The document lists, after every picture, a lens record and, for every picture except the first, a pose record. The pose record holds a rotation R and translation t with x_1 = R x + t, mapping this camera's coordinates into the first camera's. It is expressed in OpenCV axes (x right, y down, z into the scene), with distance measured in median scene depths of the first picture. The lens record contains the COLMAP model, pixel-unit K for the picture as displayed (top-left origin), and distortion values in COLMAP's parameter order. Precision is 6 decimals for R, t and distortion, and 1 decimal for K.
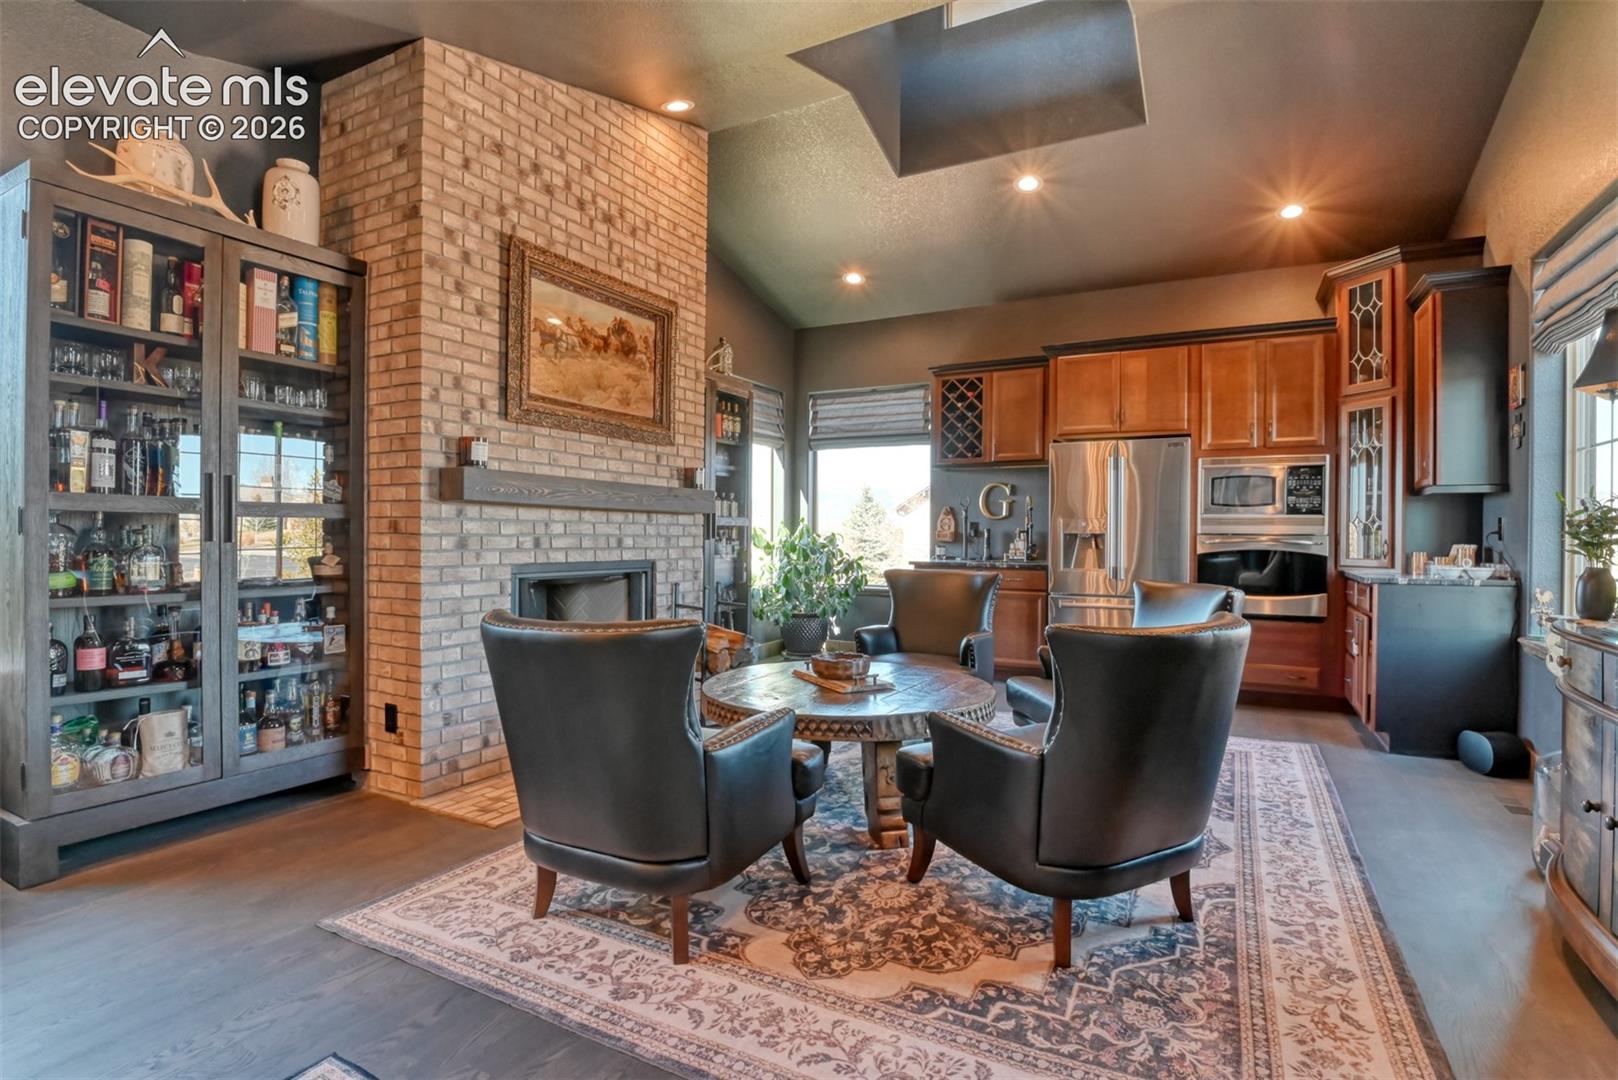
lens RADIAL K [[780.9, 0, 816.4], [0, 780.9, 538.4], [0, 0, 1]] dist [-0.027796, -0.001912]
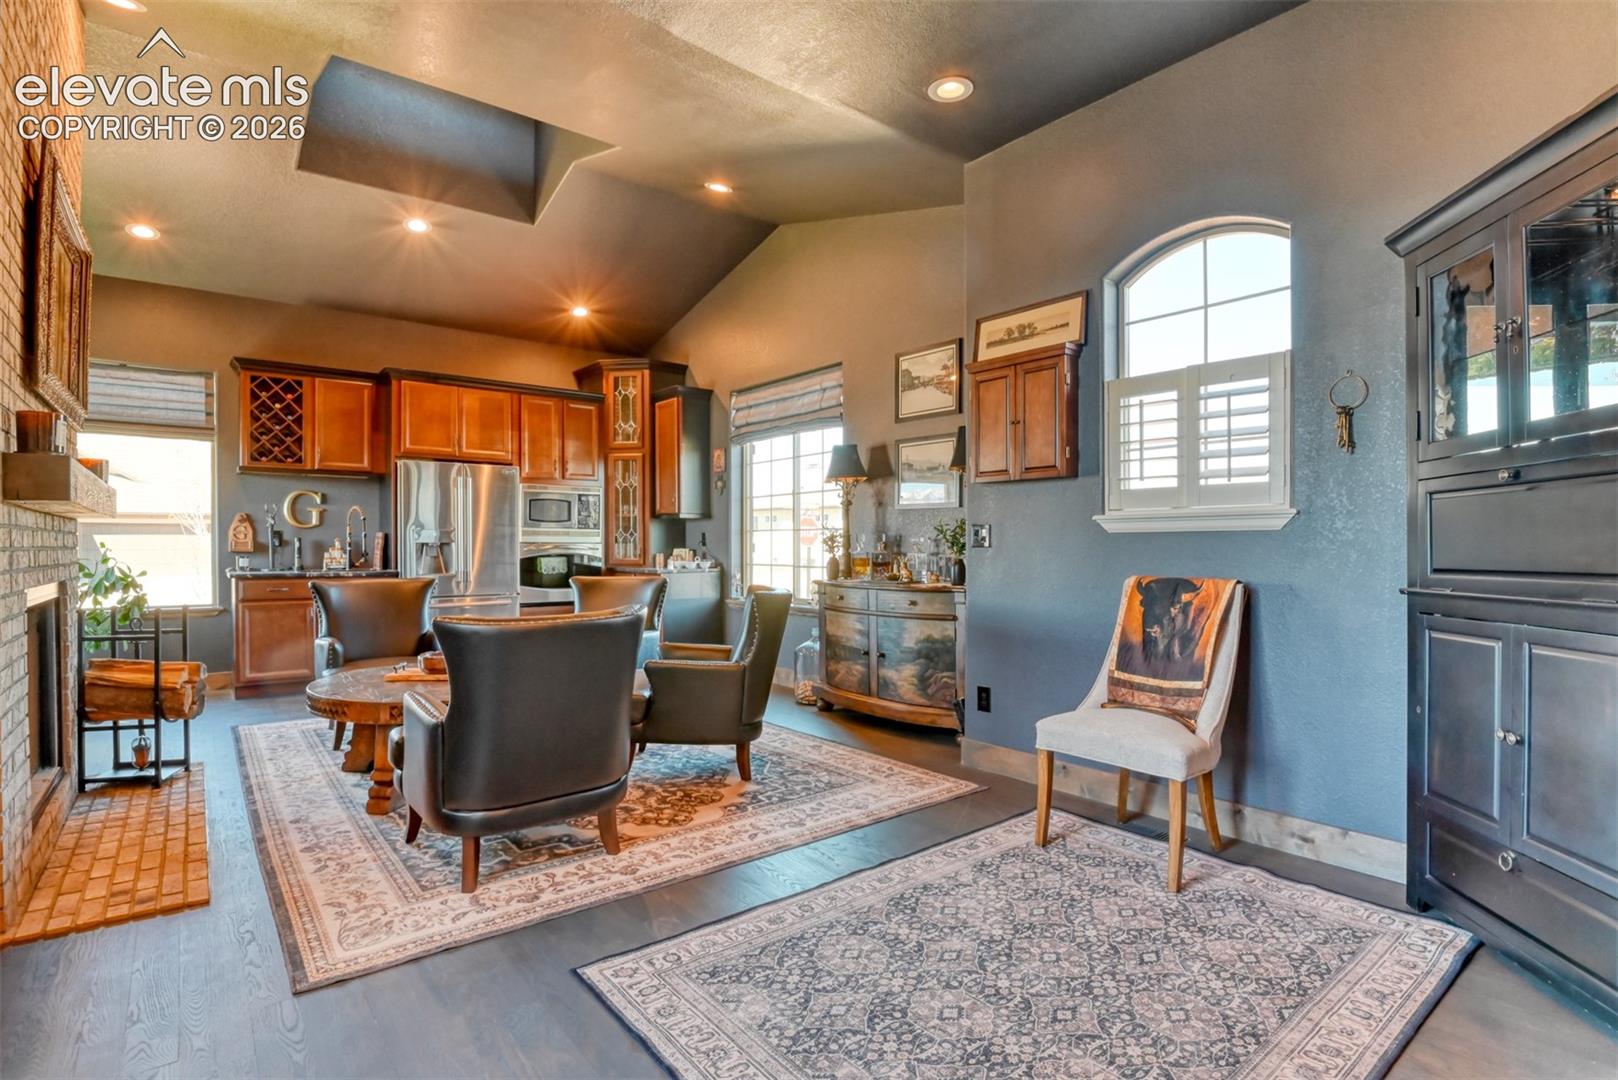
lens RADIAL K [[780.9, 0, 818.3], [0, 780.9, 542.2], [0, 0, 1]] dist [-0.027796, -0.001912]
pose [[0.398789, -0.003254, 0.917037, -0.707026], [0.007149, 0.999974, 0.000439, -0.004787], [-0.917015, 0.006381, 0.398802, 0.058148]]
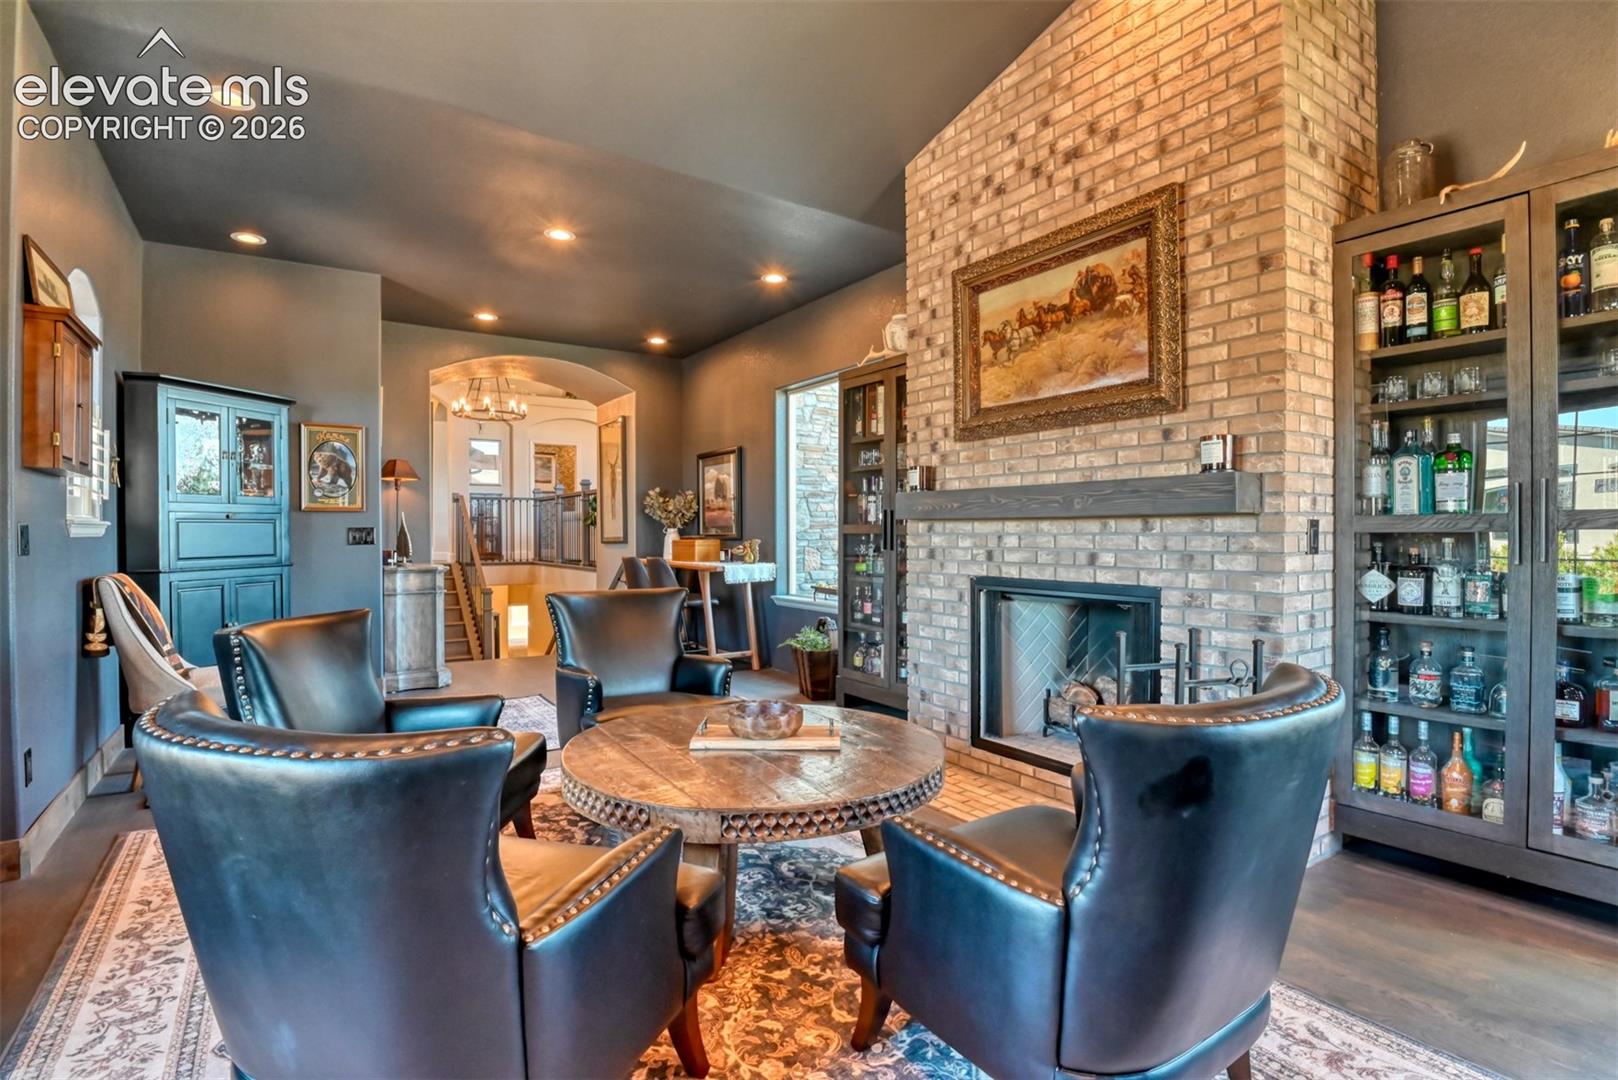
lens RADIAL K [[780.9, 0, 808.1], [0, 780.9, 540.6], [0, 0, 1]] dist [-0.027796, -0.001912]
pose [[-0.475350, 0.000934, -0.879796, 0.637099], [-0.004759, 0.999982, 0.003633, -0.016548], [0.879784, 0.005914, -0.475337, 1.288529]]
